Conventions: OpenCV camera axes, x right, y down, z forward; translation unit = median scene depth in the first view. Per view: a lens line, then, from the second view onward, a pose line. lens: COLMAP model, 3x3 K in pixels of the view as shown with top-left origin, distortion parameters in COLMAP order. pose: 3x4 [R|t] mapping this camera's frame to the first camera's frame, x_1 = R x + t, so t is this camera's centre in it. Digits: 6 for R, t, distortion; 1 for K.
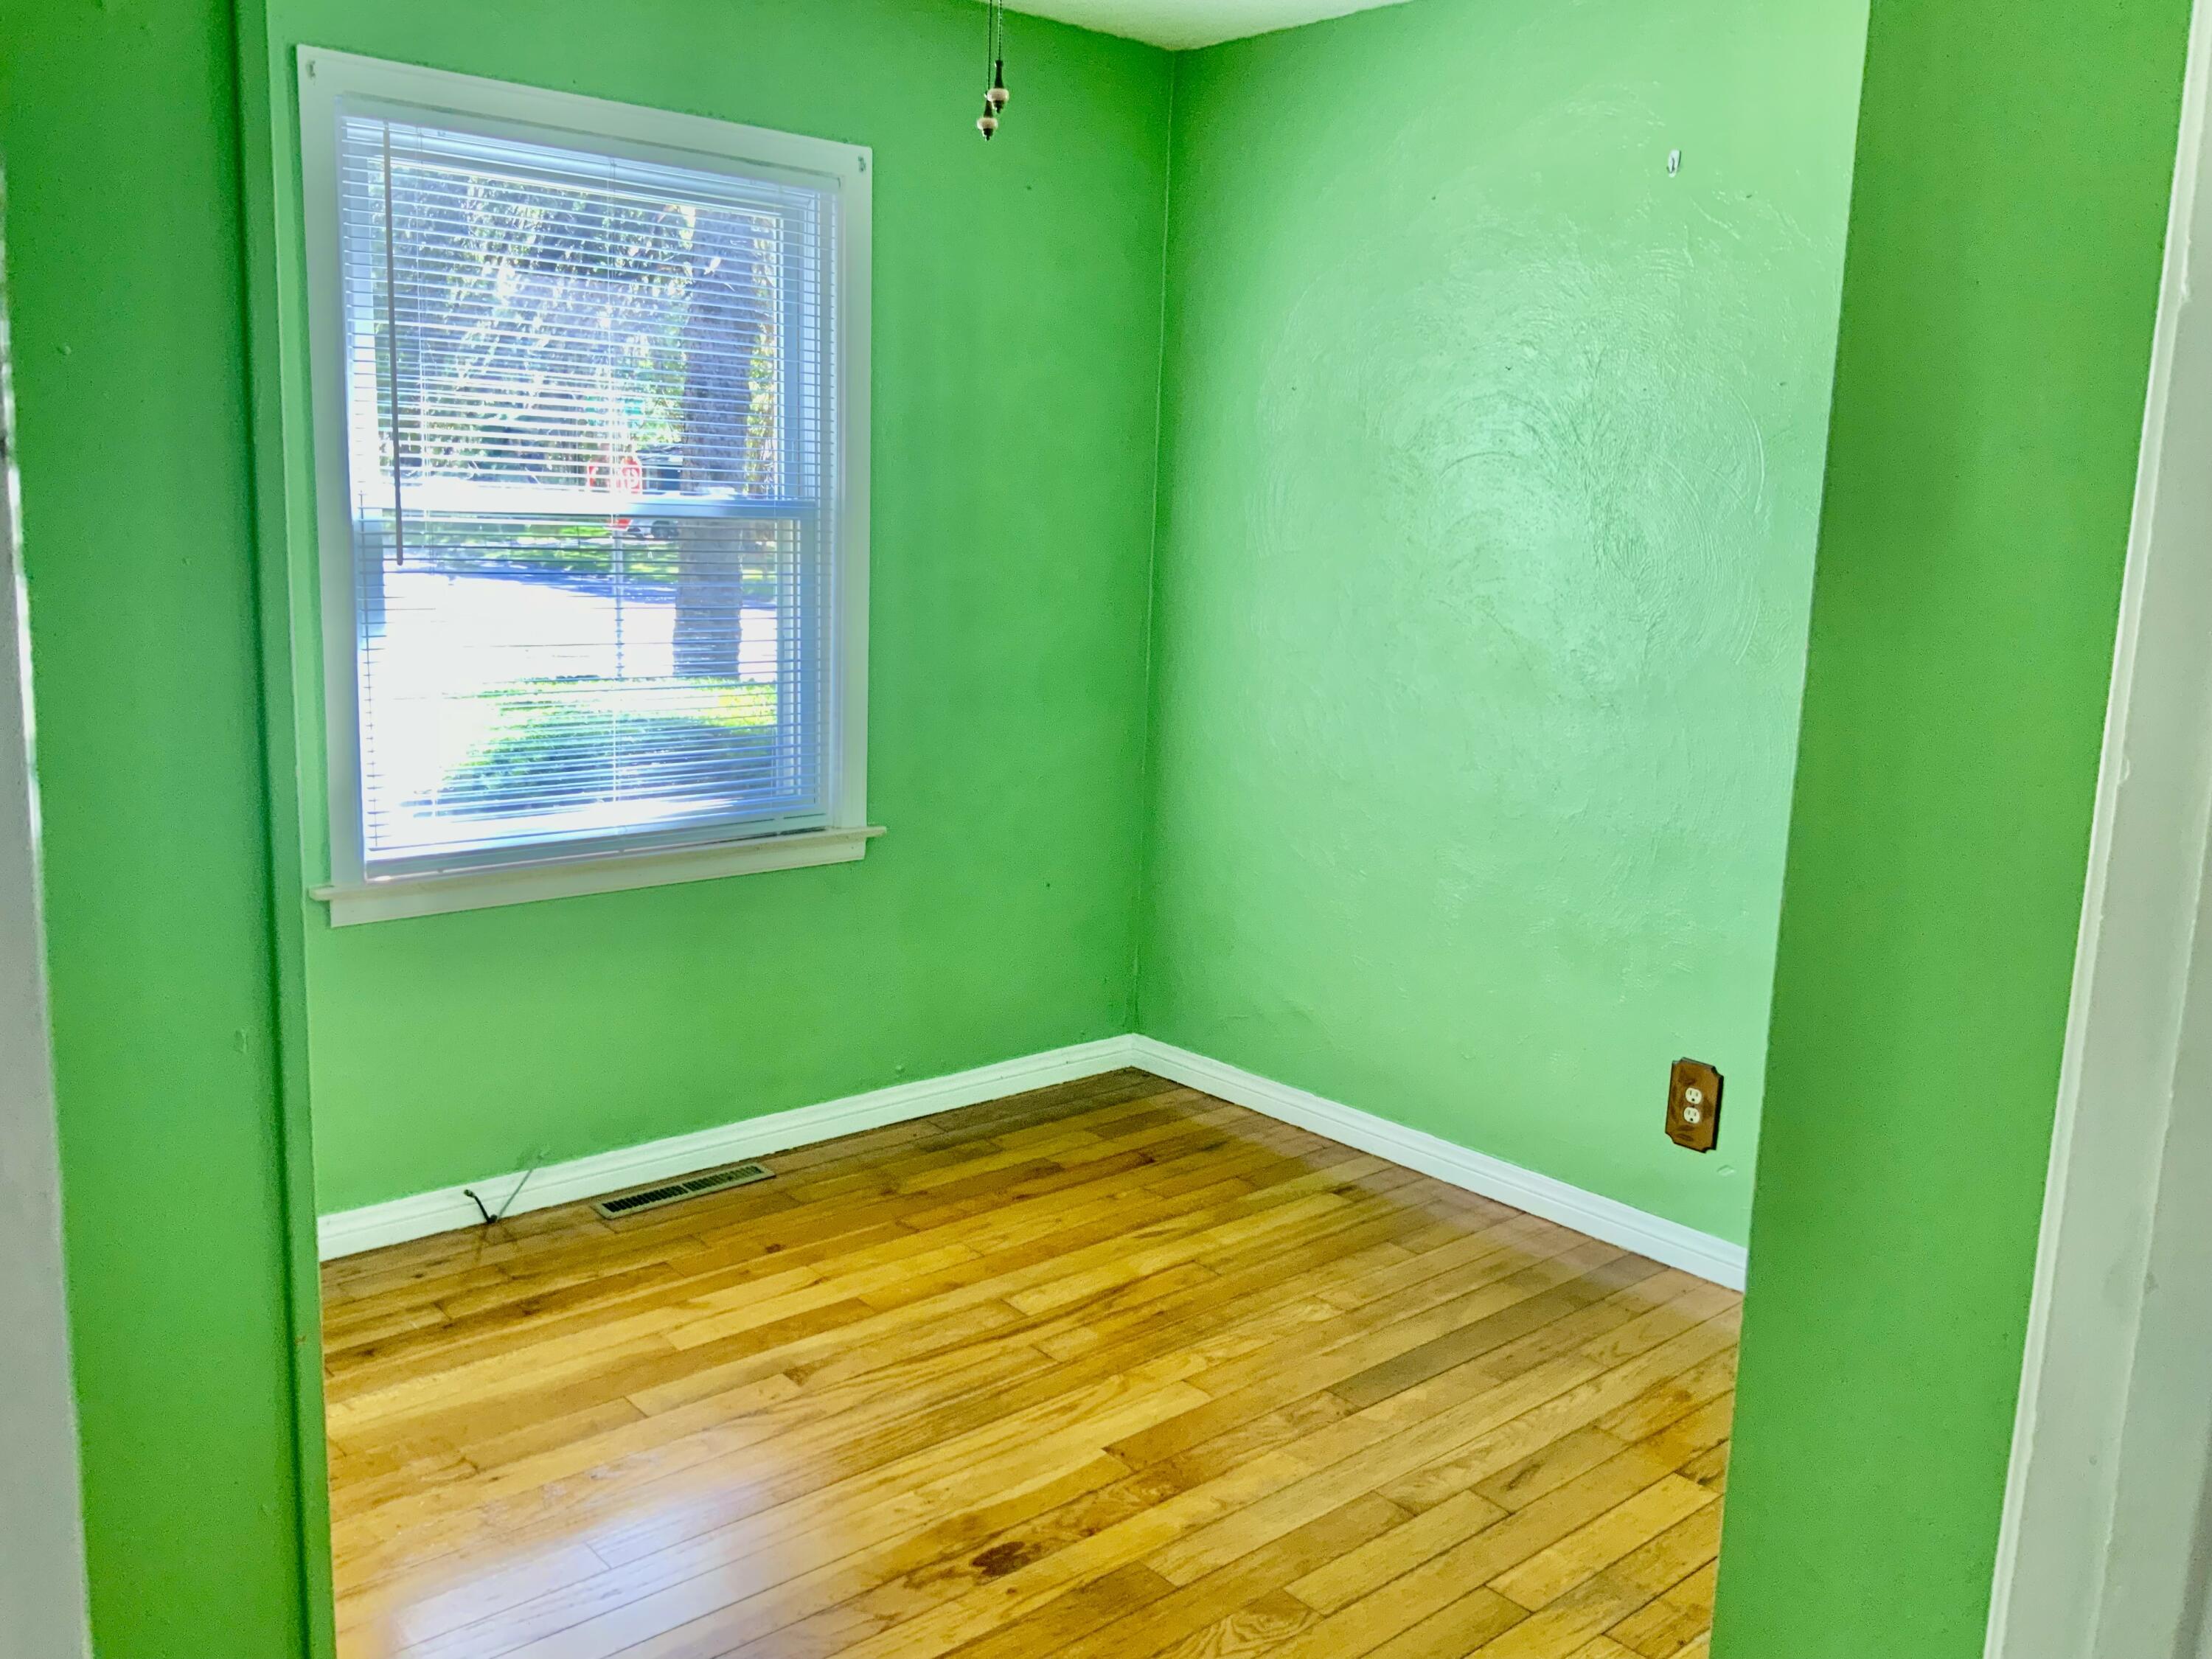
lens RADIAL K [[1862.9, 0, 1089.7], [0, 1862.9, 838.4], [0, 0, 1]] dist [0.074292, -0.161269]
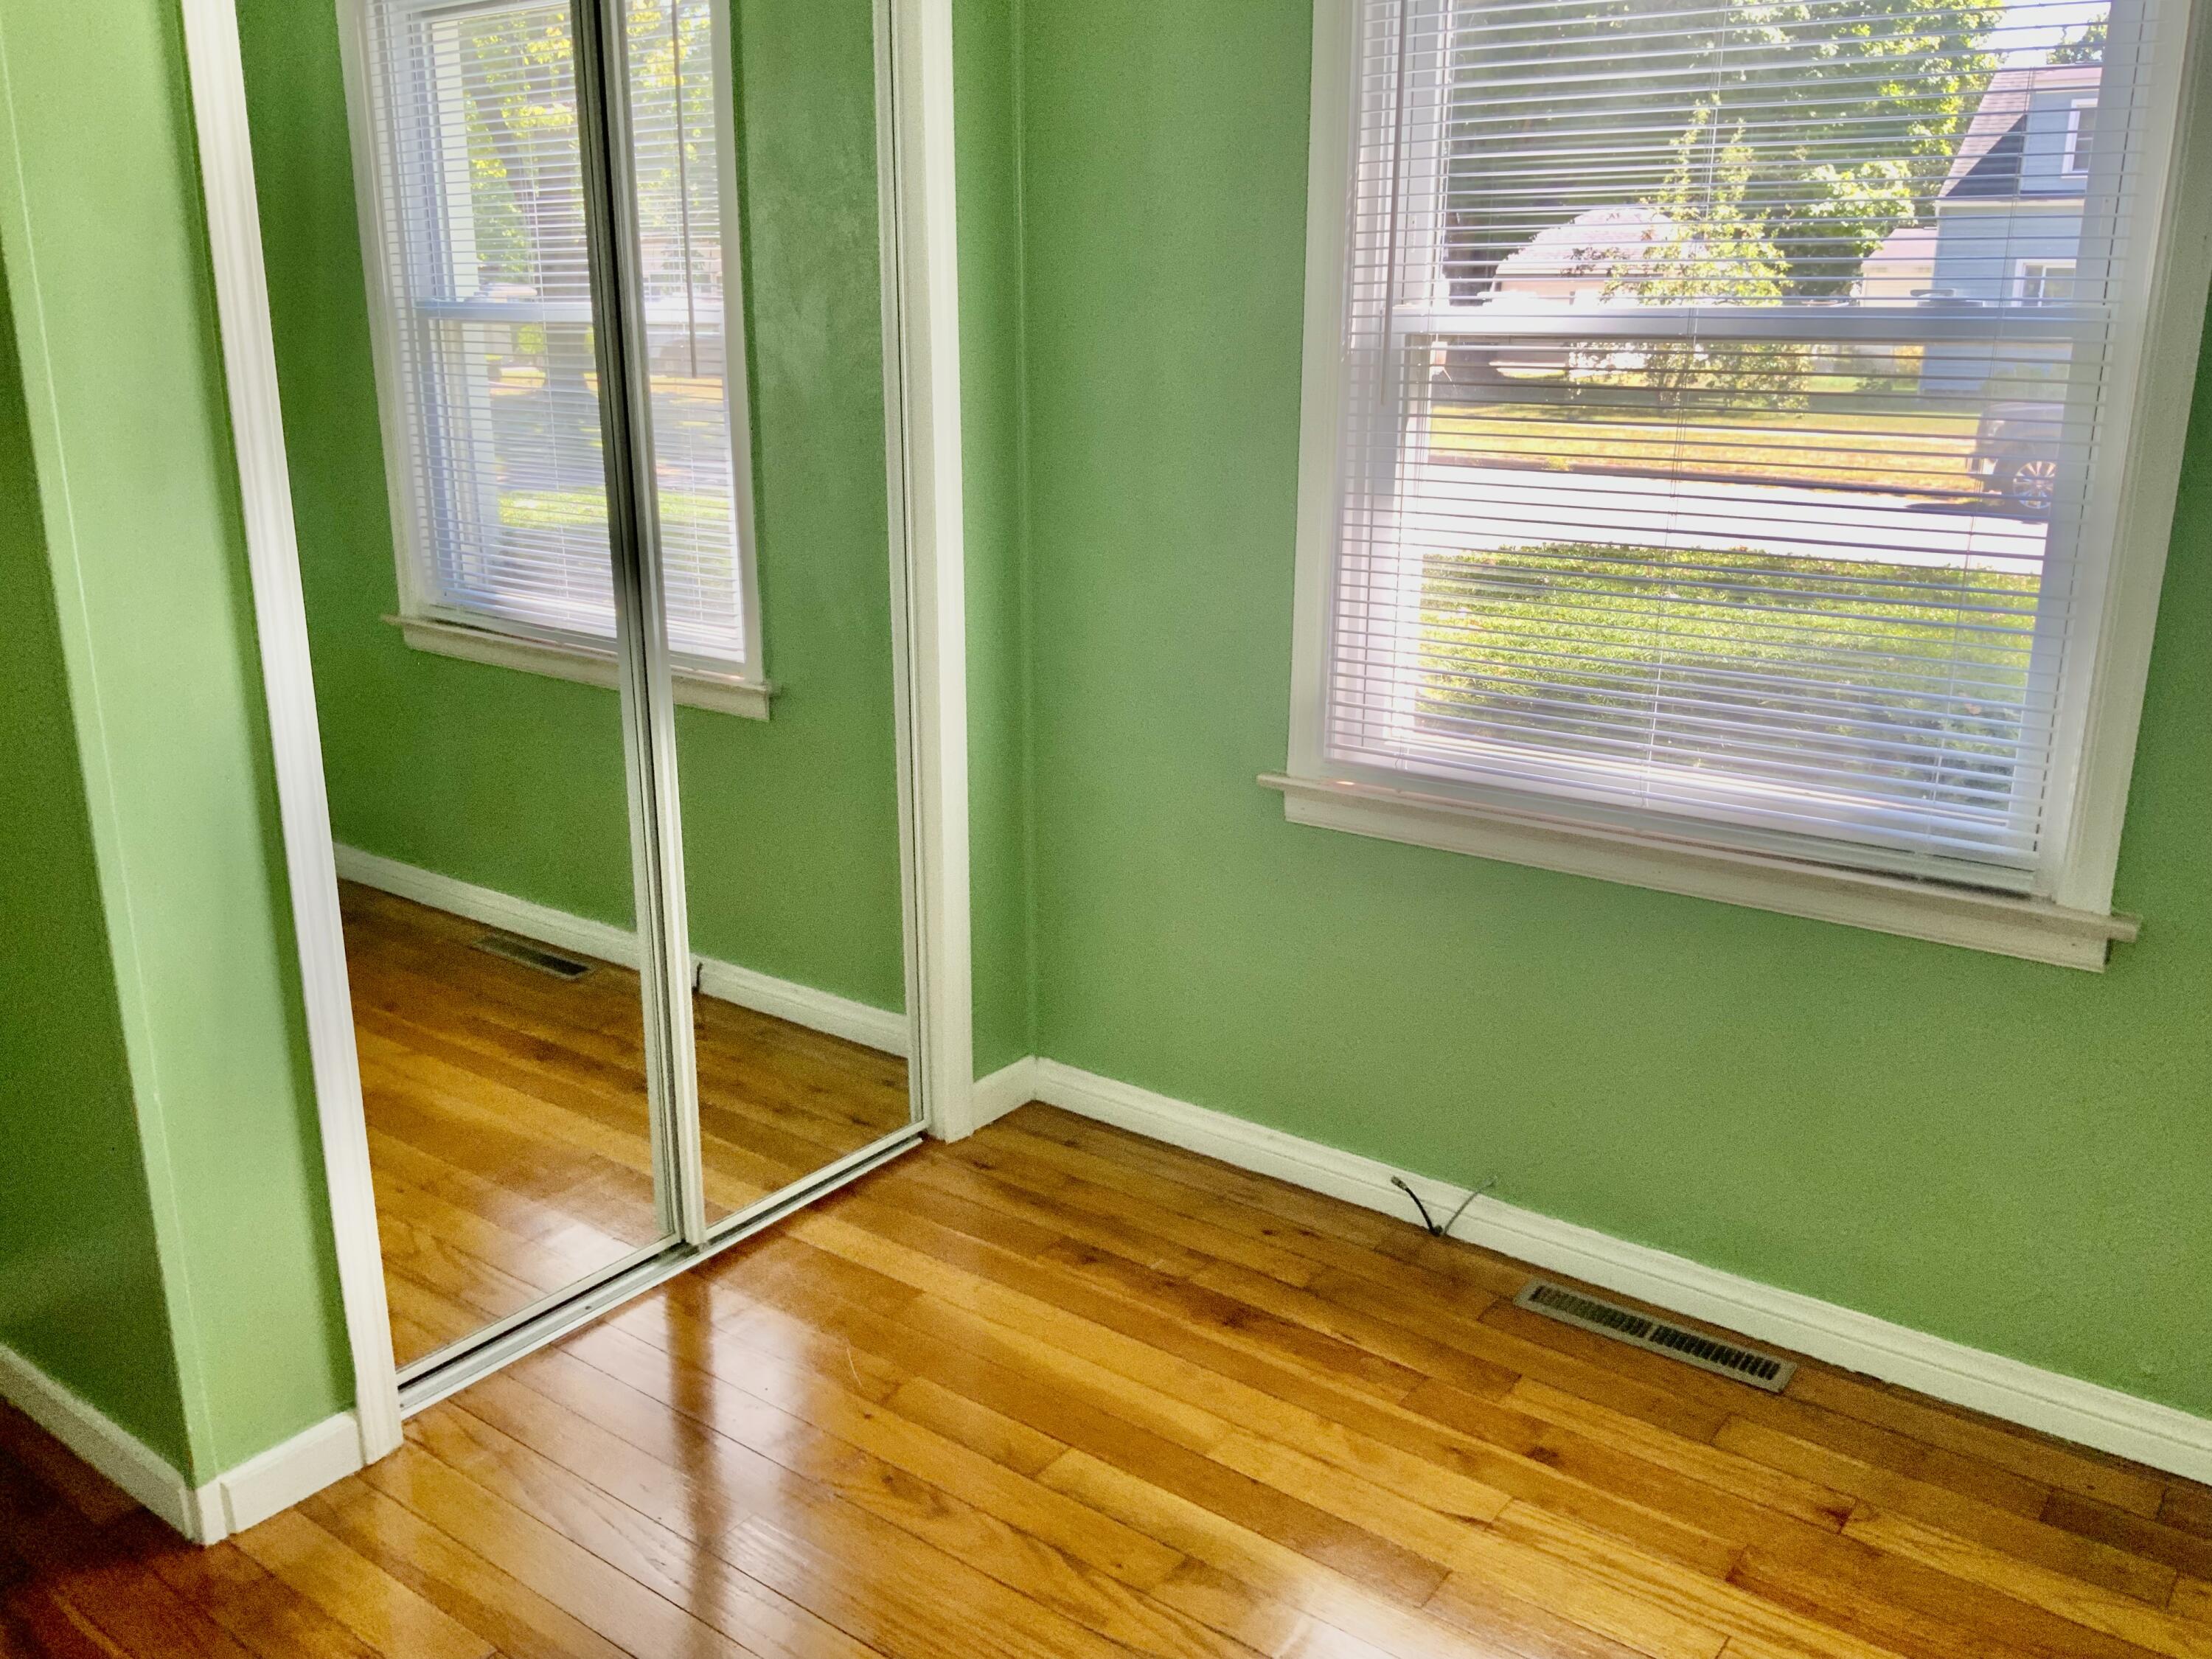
lens RADIAL K [[1862.9, 0, 1089.7], [0, 1862.9, 838.4], [0, 0, 1]] dist [0.074292, -0.161269]
pose [[0.180340, 0.245194, -0.952553, 0.377503], [-0.171309, 0.961460, 0.215054, -0.105463], [0.968571, 0.124398, 0.215394, 0.659044]]
